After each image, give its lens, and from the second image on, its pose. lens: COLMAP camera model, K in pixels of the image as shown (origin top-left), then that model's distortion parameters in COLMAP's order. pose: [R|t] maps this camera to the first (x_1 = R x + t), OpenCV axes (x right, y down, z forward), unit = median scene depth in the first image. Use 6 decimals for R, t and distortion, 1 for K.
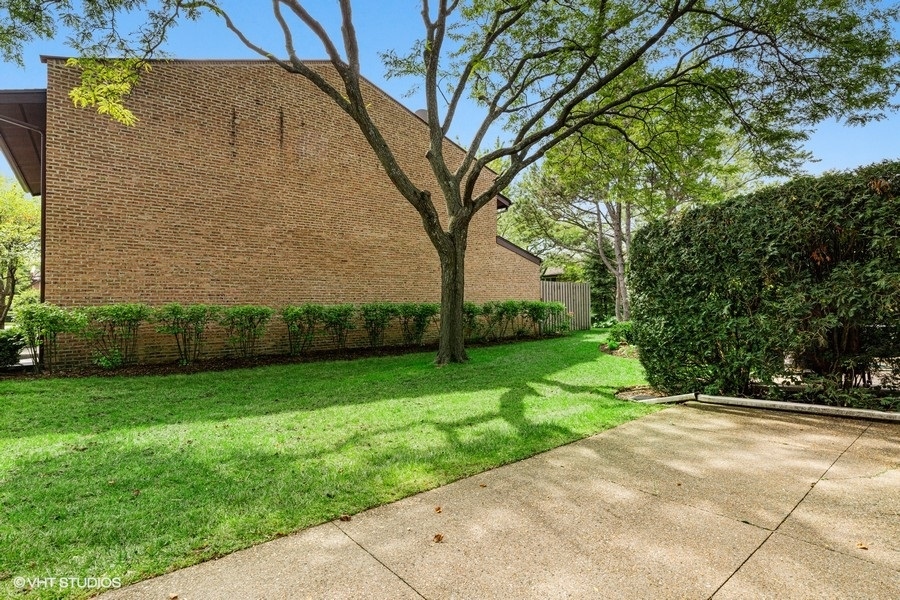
lens RADIAL K [[437.6, 0, 449.8], [0, 437.6, 301.9], [0, 0, 1]] dist [-0.001023, -0.000597]
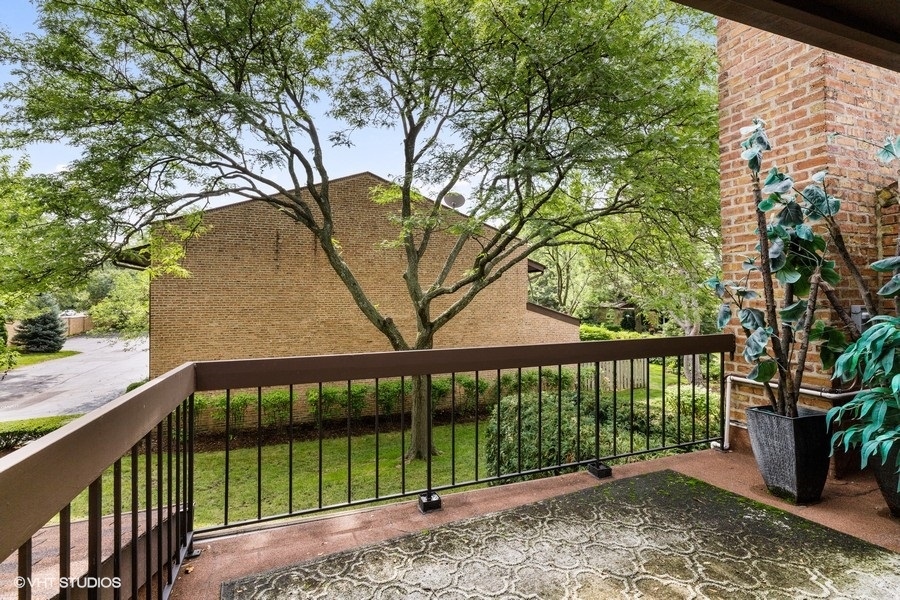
lens RADIAL K [[437.6, 0, 453.5], [0, 437.6, 299.2], [0, 0, 1]] dist [-0.001023, -0.000597]
pose [[0.953025, 0.008070, -0.302783, 0.398097], [-0.003864, 0.999888, 0.014487, -0.270229], [0.302866, -0.012636, 0.952949, -0.071928]]
